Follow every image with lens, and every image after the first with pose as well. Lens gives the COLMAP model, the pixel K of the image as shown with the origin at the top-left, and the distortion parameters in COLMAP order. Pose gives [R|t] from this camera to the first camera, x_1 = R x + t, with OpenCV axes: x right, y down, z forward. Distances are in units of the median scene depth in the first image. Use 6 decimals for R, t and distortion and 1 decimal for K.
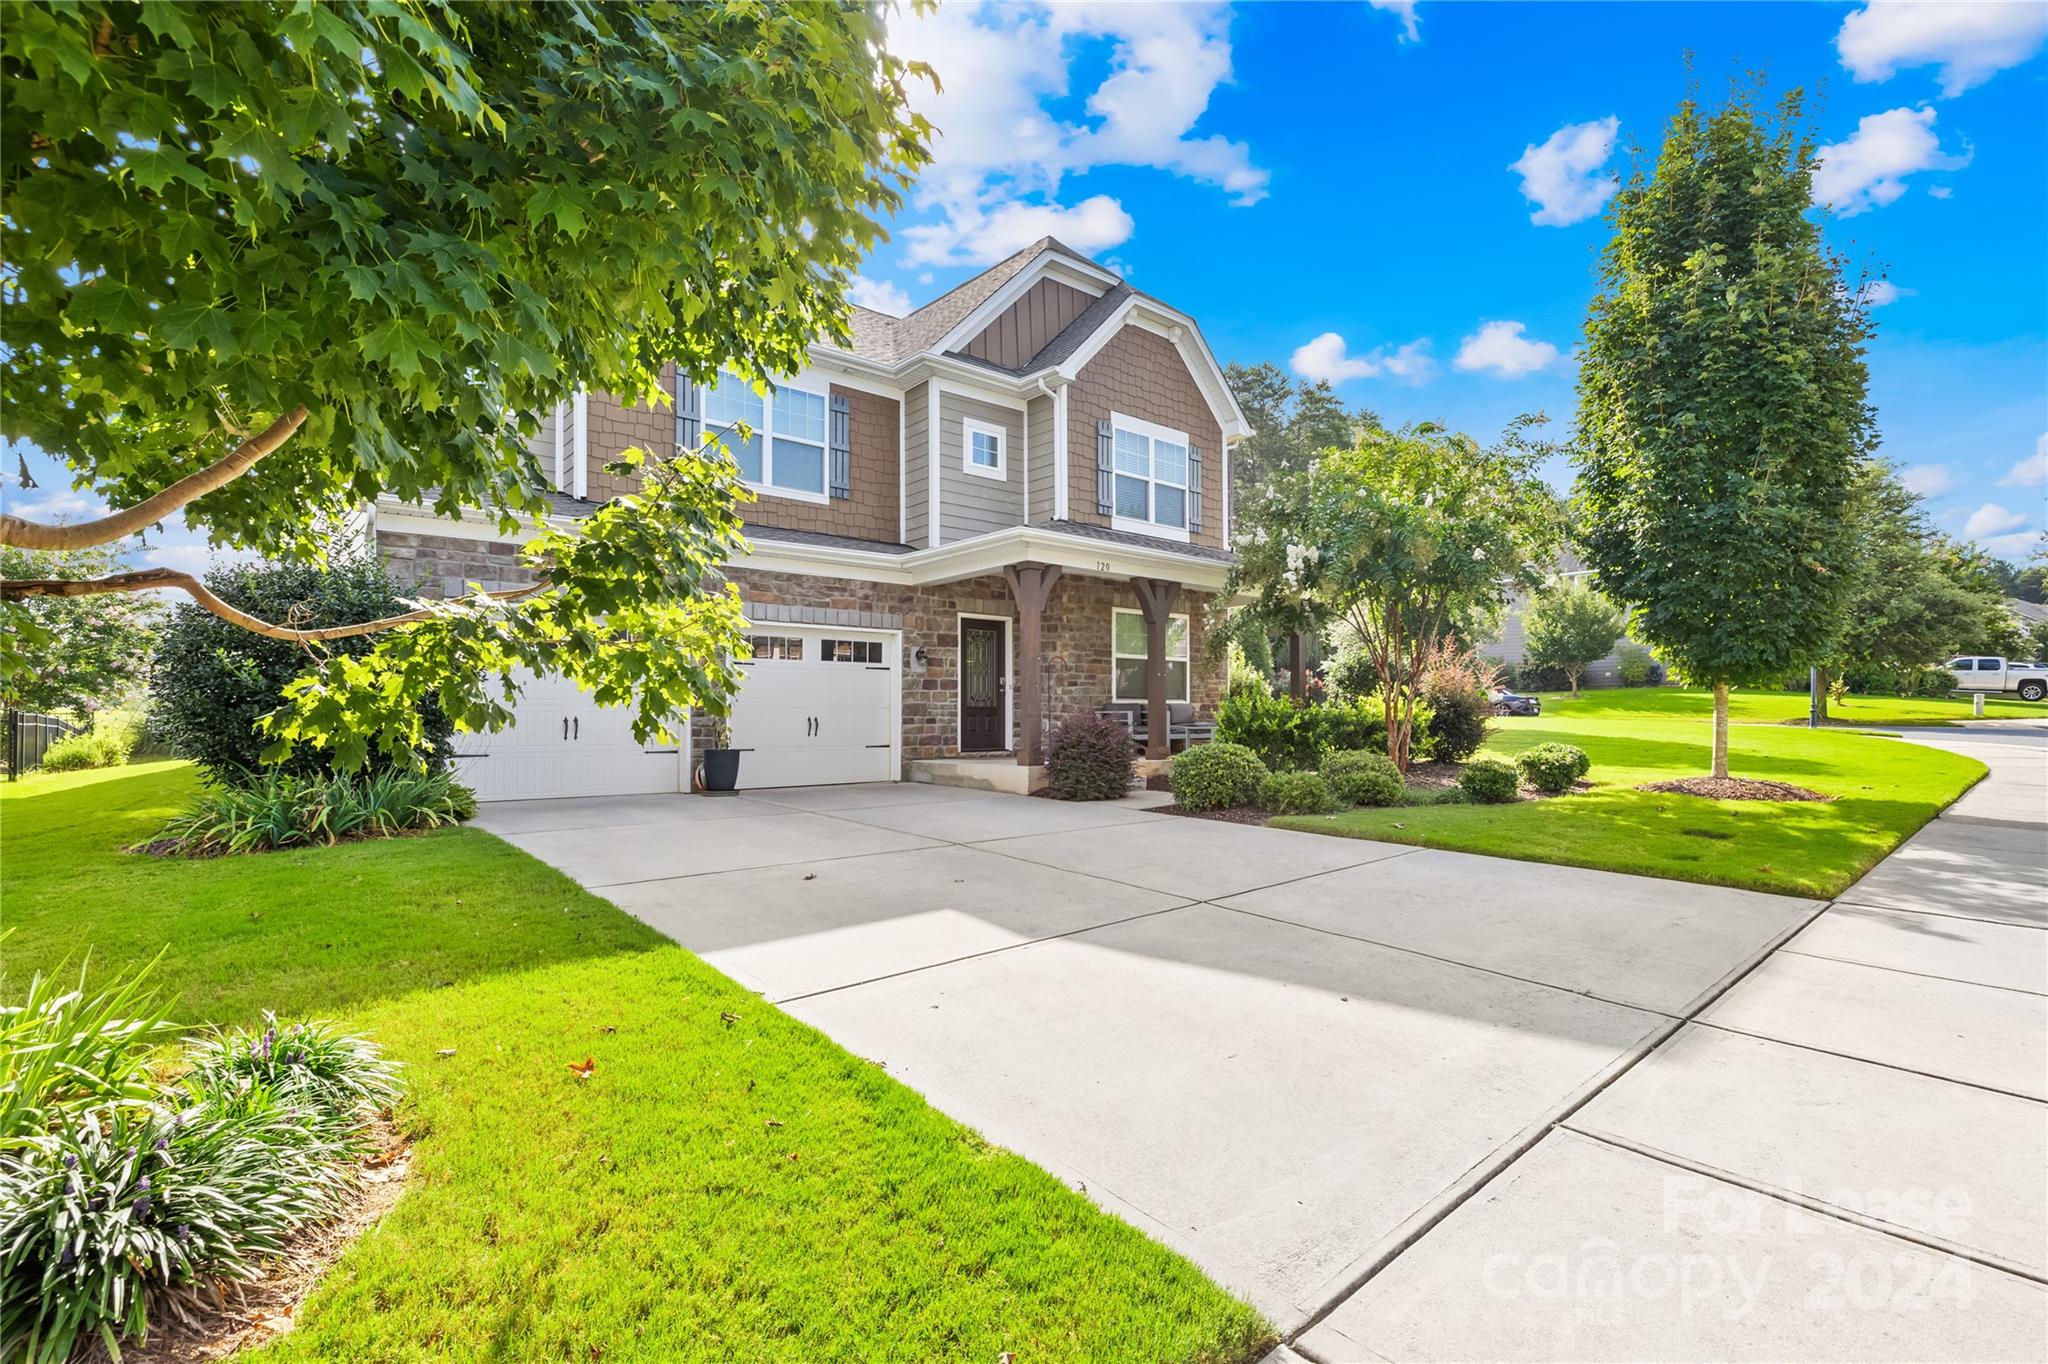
lens RADIAL K [[838.4, 0, 1025.8], [0, 838.4, 708.2], [0, 0, 1]] dist [0.000419, 0.000070]
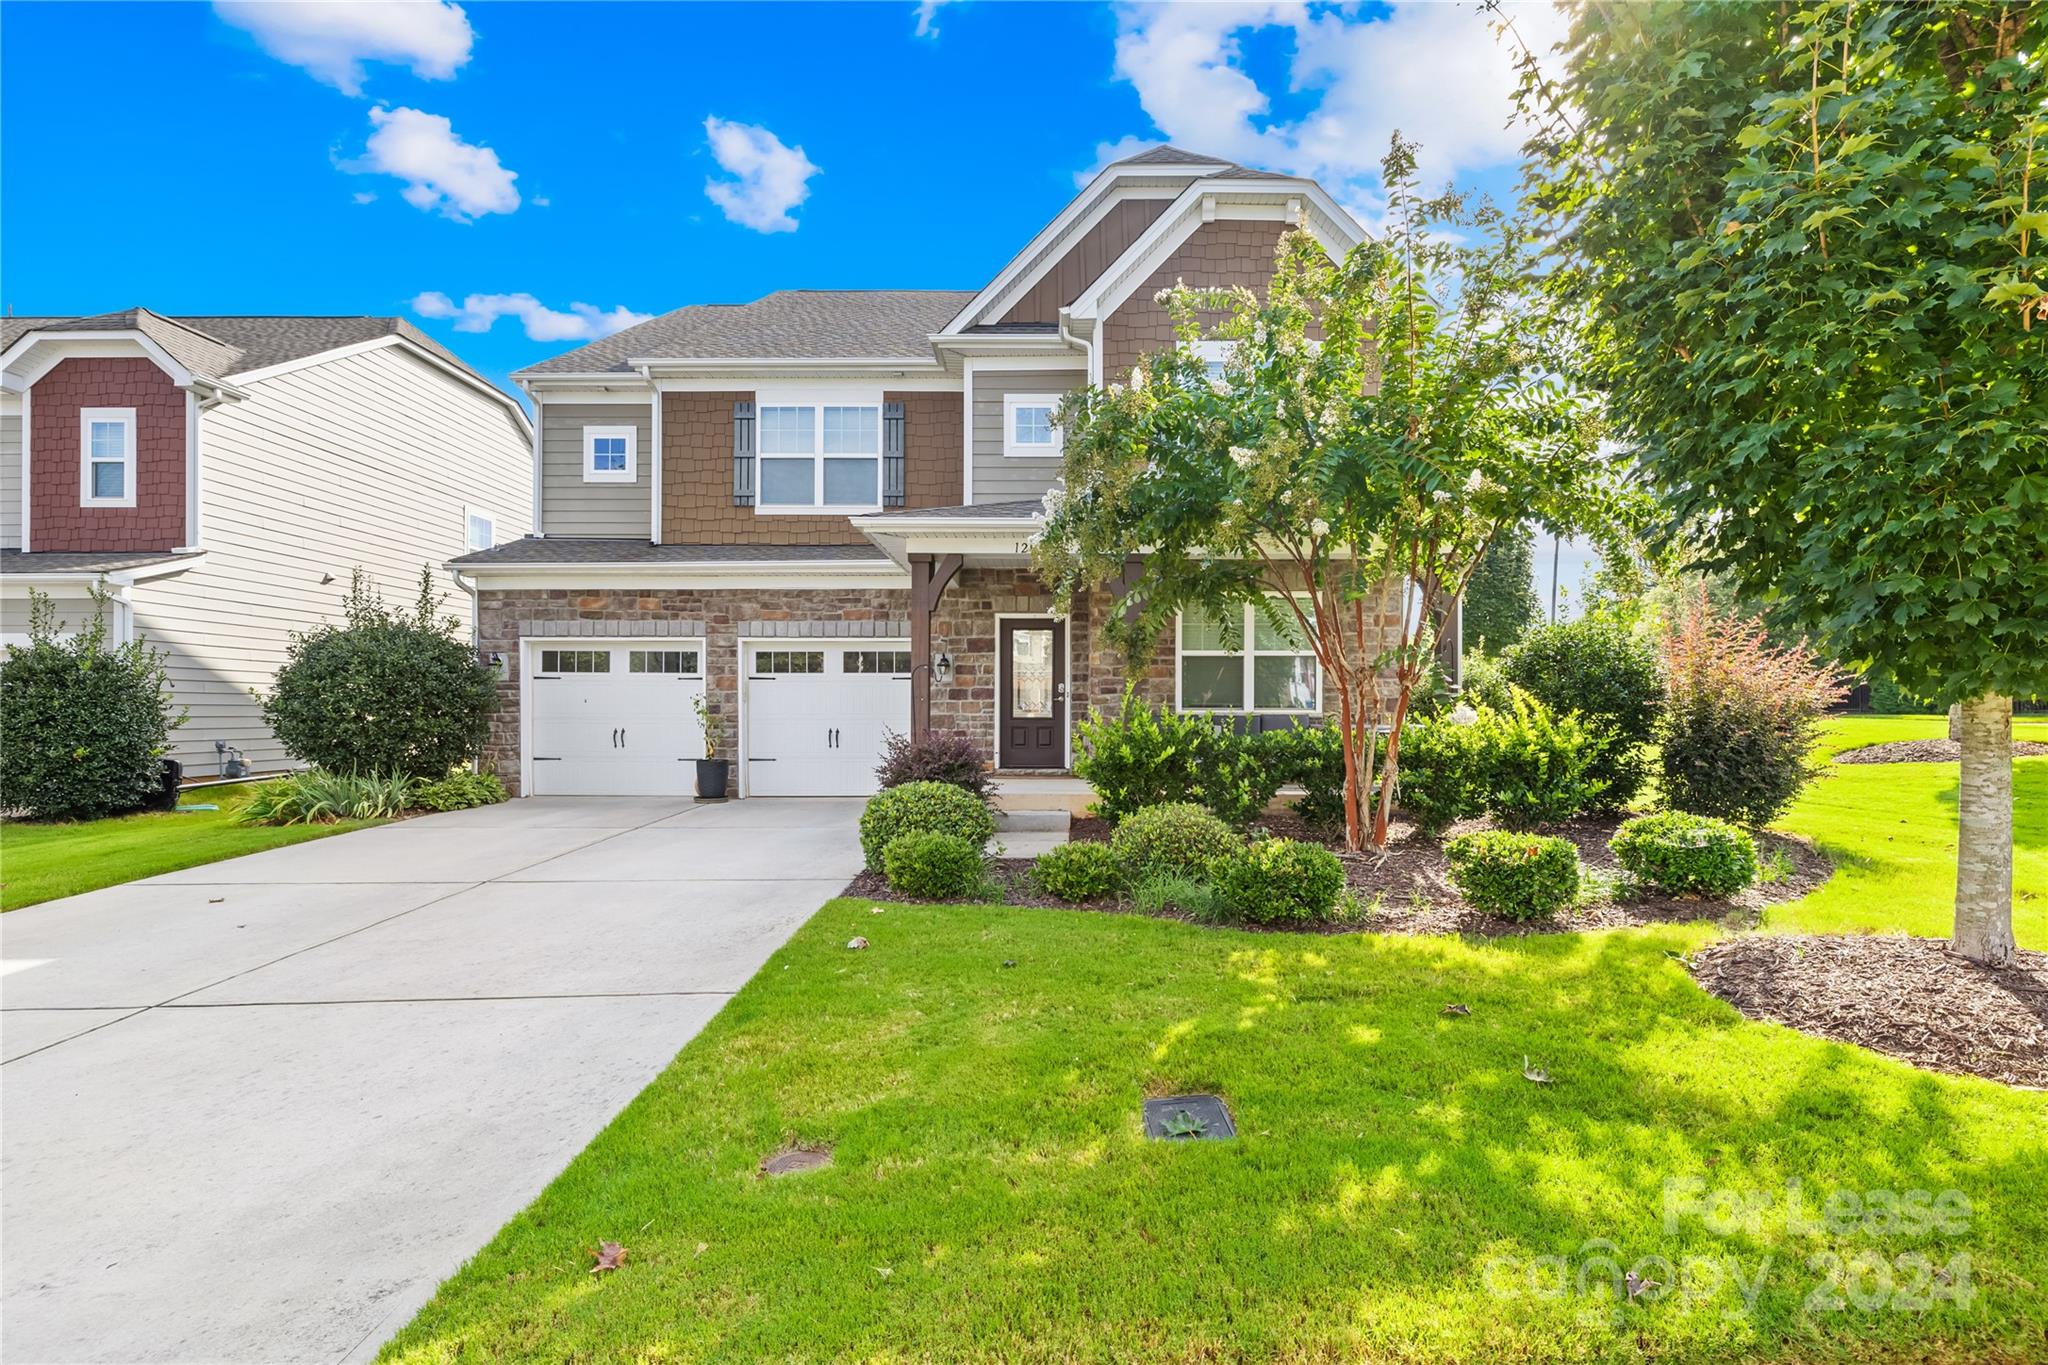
lens RADIAL K [[838.4, 0, 1025.8], [0, 838.4, 708.7], [0, 0, 1]] dist [0.000419, 0.000070]
pose [[0.787997, 0.002341, -0.615675, 0.541035], [0.002080, 0.999977, 0.006464, -0.019095], [0.615676, -0.006375, 0.787974, 0.335733]]
